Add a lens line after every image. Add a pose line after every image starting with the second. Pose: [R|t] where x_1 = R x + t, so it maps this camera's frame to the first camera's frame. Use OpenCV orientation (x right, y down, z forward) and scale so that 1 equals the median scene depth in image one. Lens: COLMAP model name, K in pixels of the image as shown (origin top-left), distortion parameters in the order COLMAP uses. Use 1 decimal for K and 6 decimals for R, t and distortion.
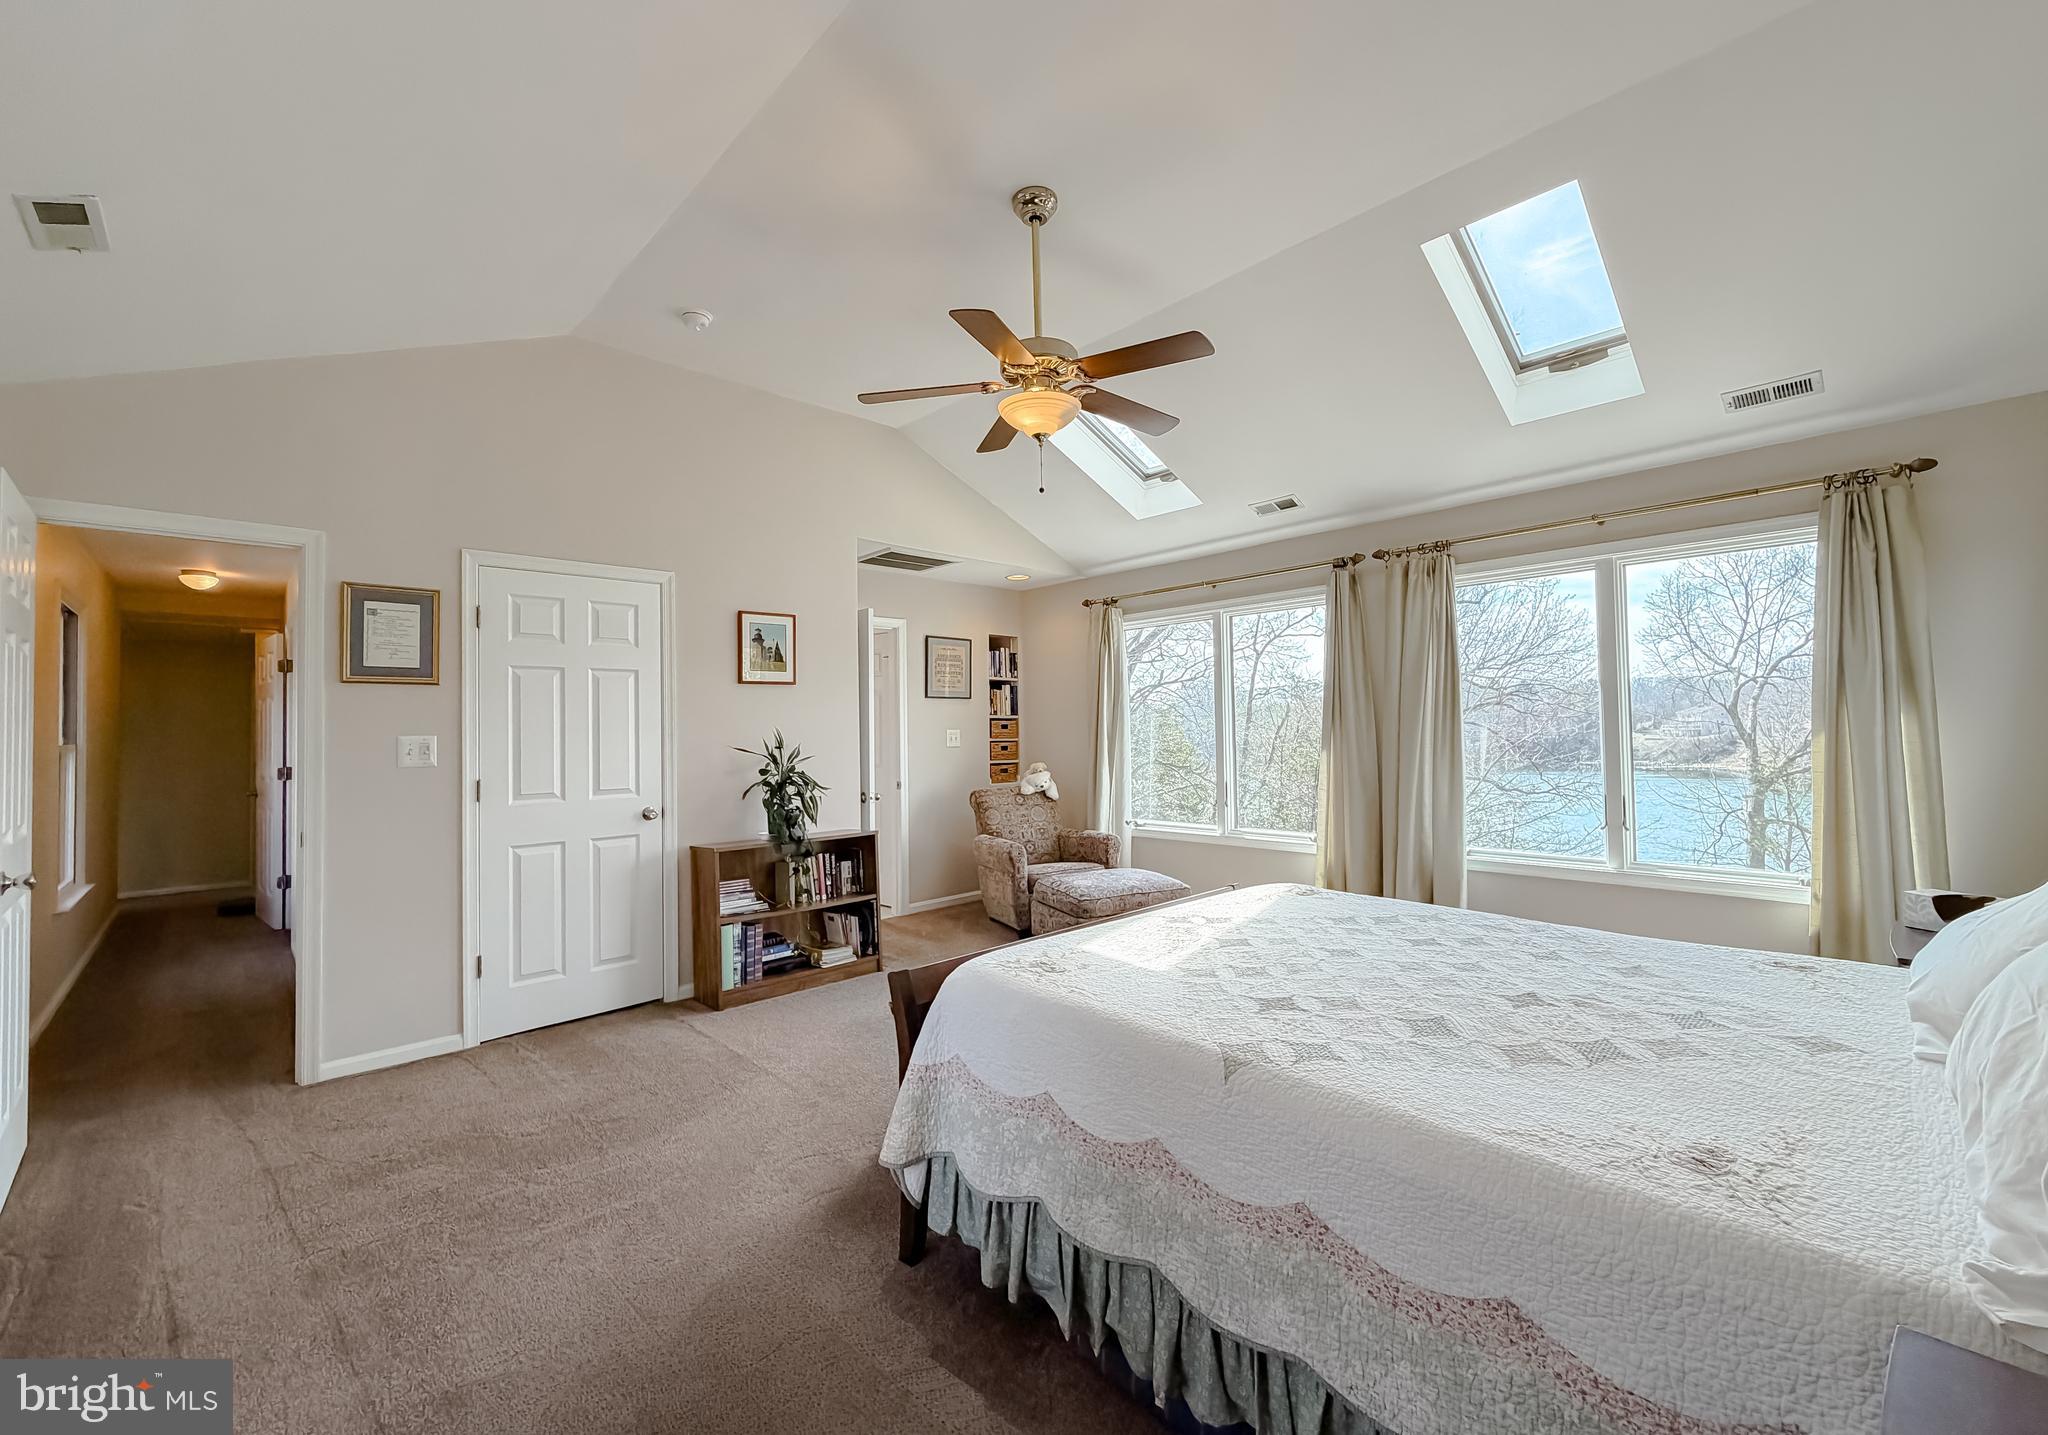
lens RADIAL K [[836.8, 0, 1022.7], [0, 836.8, 705.2], [0, 0, 1]] dist [-0.000777, -0.000097]
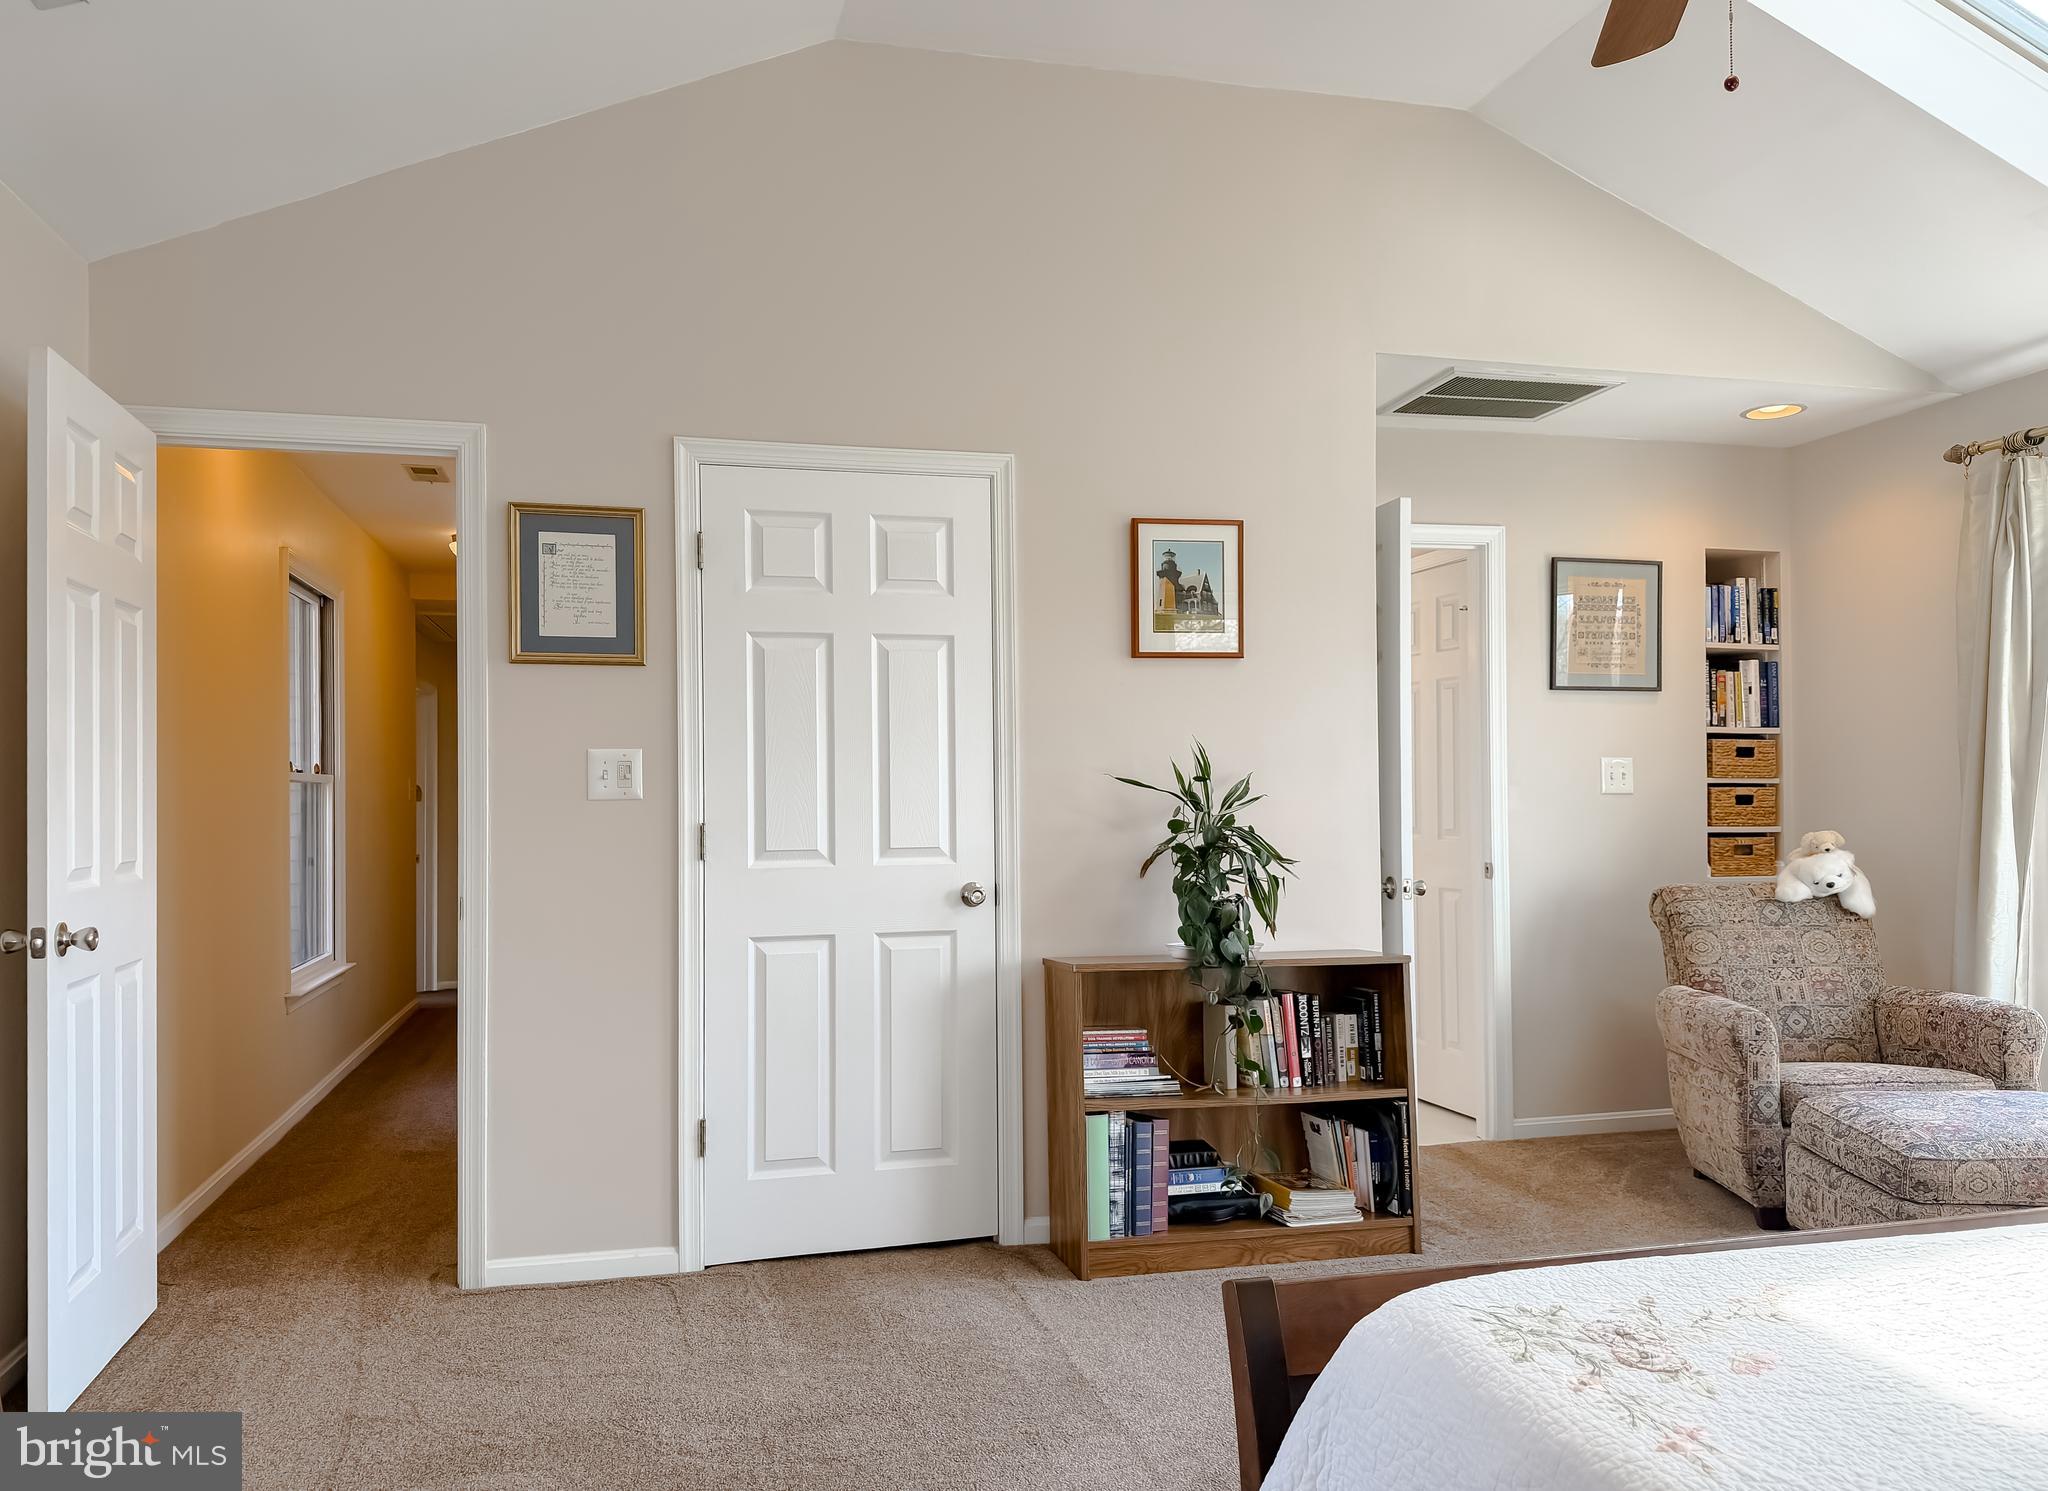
lens RADIAL K [[1460.0, 0, 1017.7], [0, 1460.0, 757.8], [0, 0, 1]] dist [0.105776, -0.180767]
pose [[0.867221, -0.003960, -0.497907, 0.055239], [0.008444, 0.999942, 0.006754, 0.030397], [0.497852, -0.010062, 0.867204, 0.166328]]
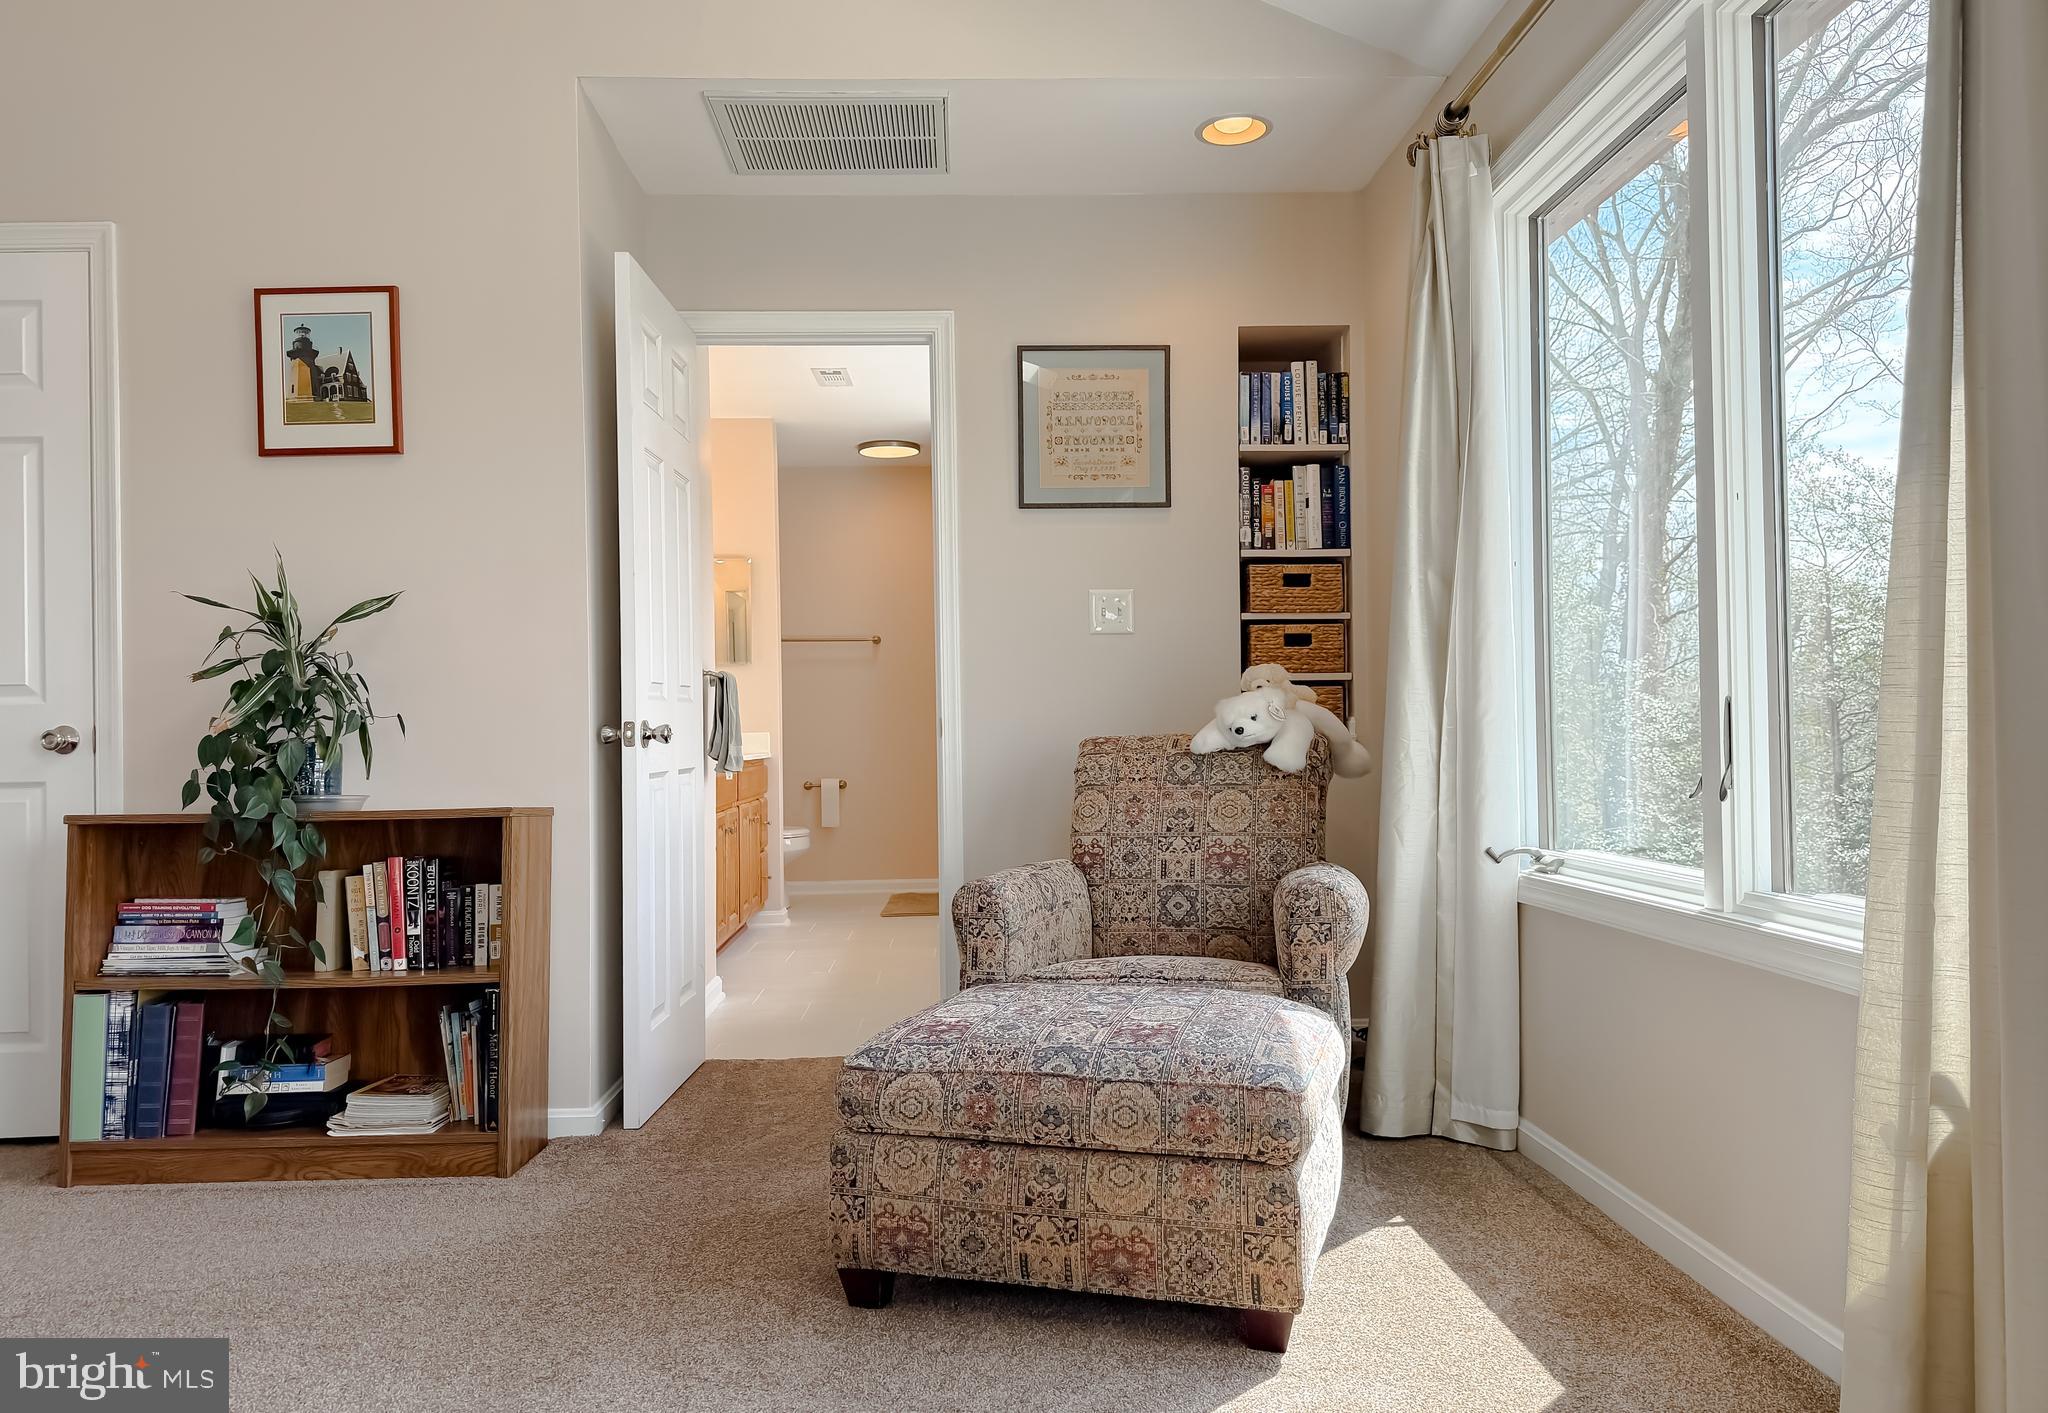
lens RADIAL K [[1465.5, 0, 1008.5], [0, 1465.5, 702.6], [0, 0, 1]] dist [0.116868, -0.185231]
pose [[0.746429, -0.012968, -0.665338, 0.471153], [0.025712, 0.999626, 0.009362, 0.105890], [0.664968, -0.024095, 0.746483, 0.674459]]
